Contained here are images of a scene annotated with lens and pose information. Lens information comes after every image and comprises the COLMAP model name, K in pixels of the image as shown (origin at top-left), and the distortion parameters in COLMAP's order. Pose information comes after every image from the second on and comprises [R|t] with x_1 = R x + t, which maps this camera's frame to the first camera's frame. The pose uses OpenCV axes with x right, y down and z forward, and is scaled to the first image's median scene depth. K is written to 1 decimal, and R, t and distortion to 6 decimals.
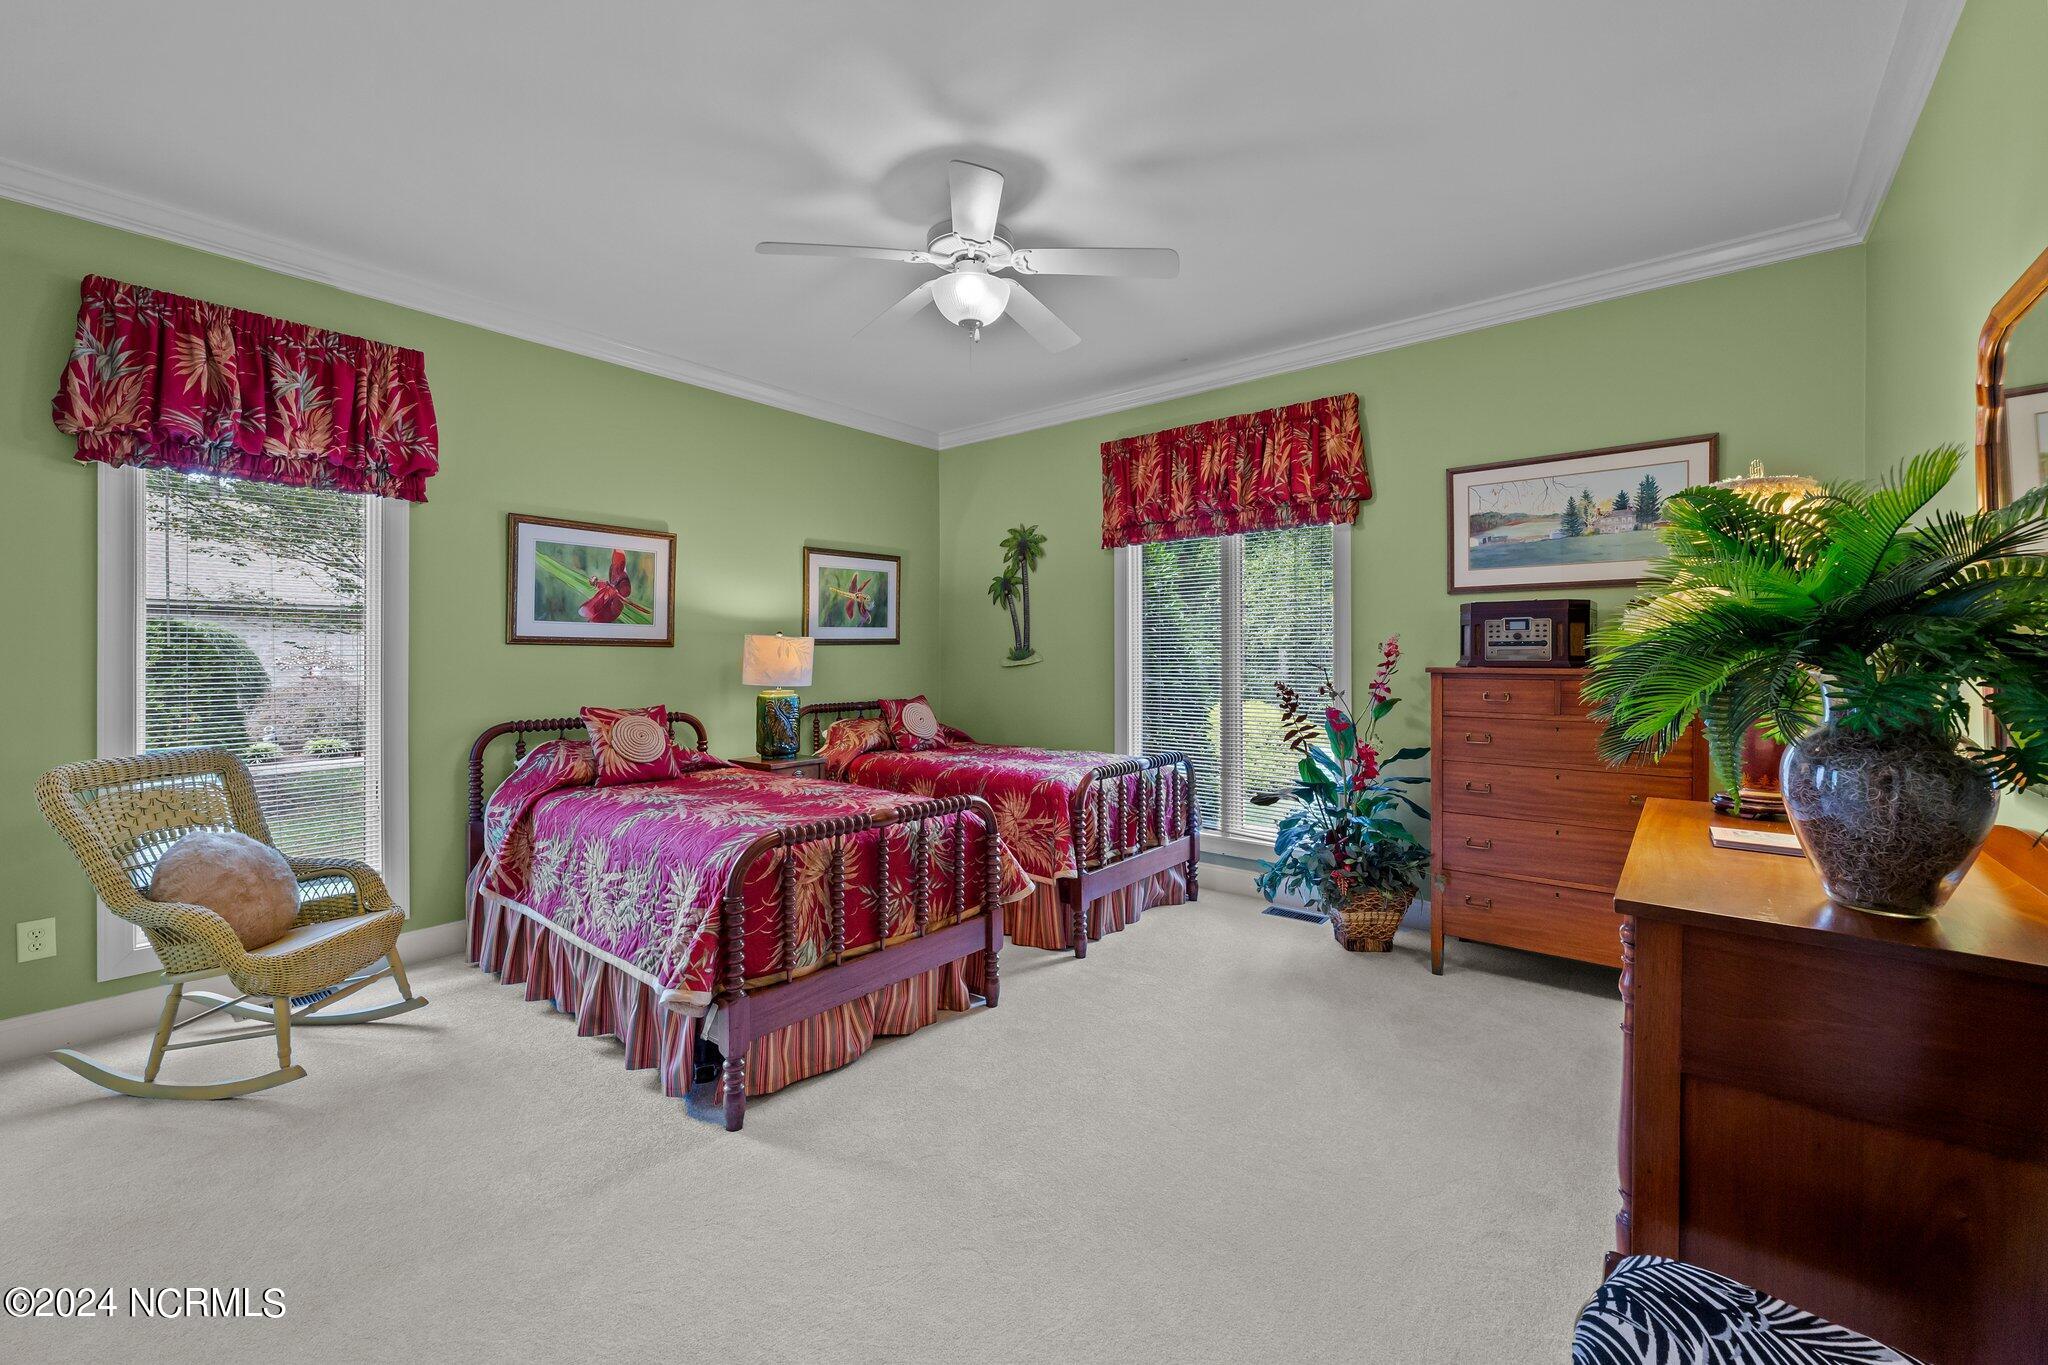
lens RADIAL K [[817.7, 0, 1022.8], [0, 817.7, 665.0], [0, 0, 1]] dist [0.002483, 0.000002]
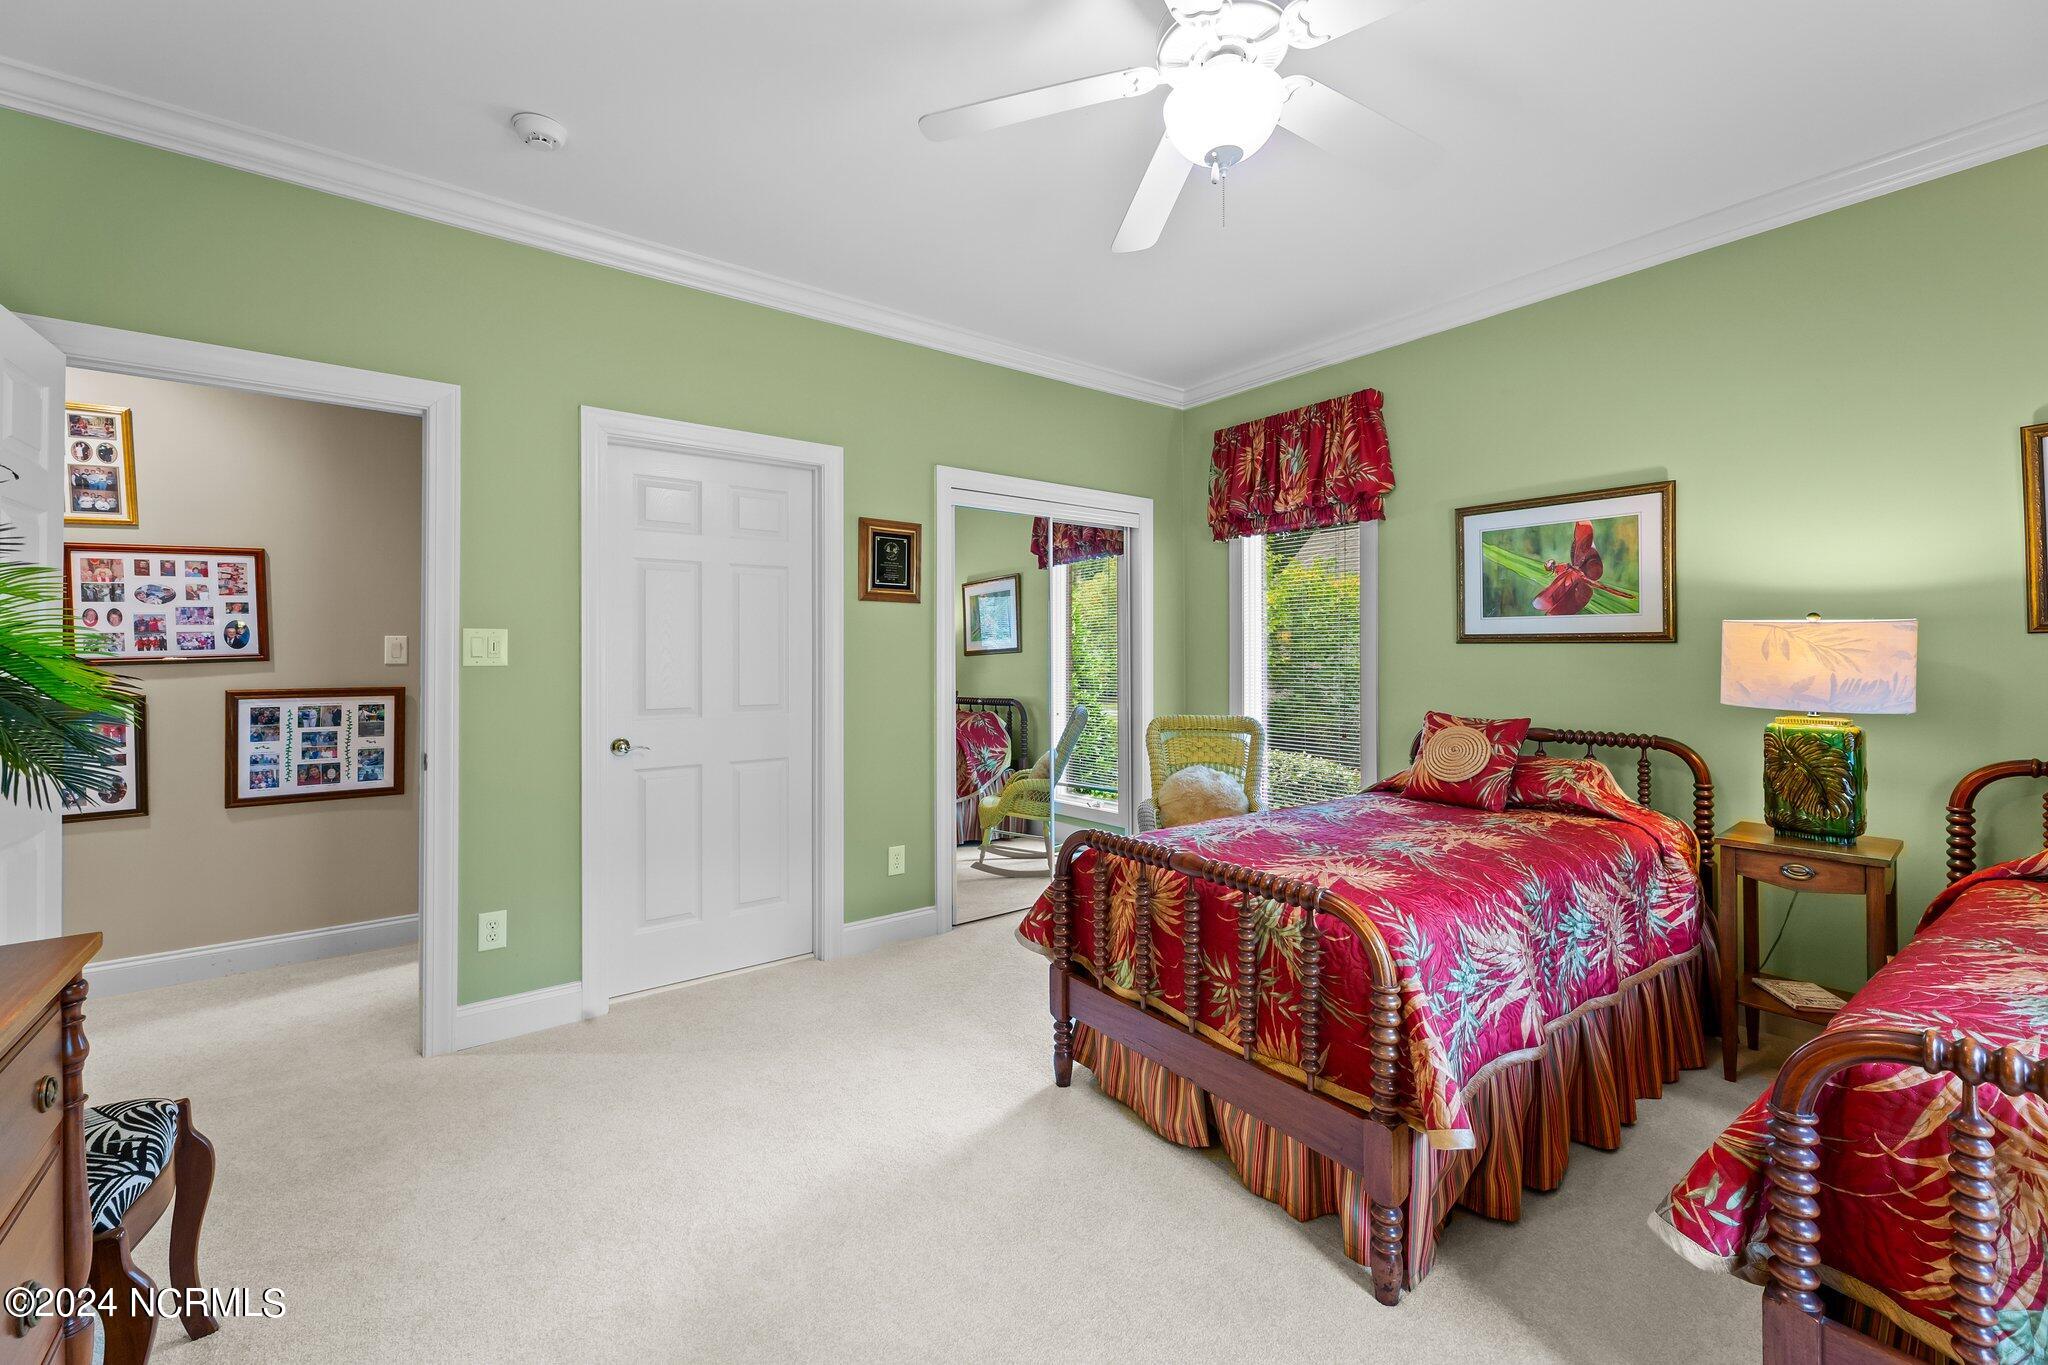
lens RADIAL K [[817.7, 0, 1001.9], [0, 817.7, 649.4], [0, 0, 1]] dist [0.002483, 0.000002]
pose [[-0.238722, -0.003618, -0.971081, 0.426488], [-0.008438, 0.999963, -0.001651, -0.011604], [0.971051, 0.007800, -0.238743, 0.677148]]
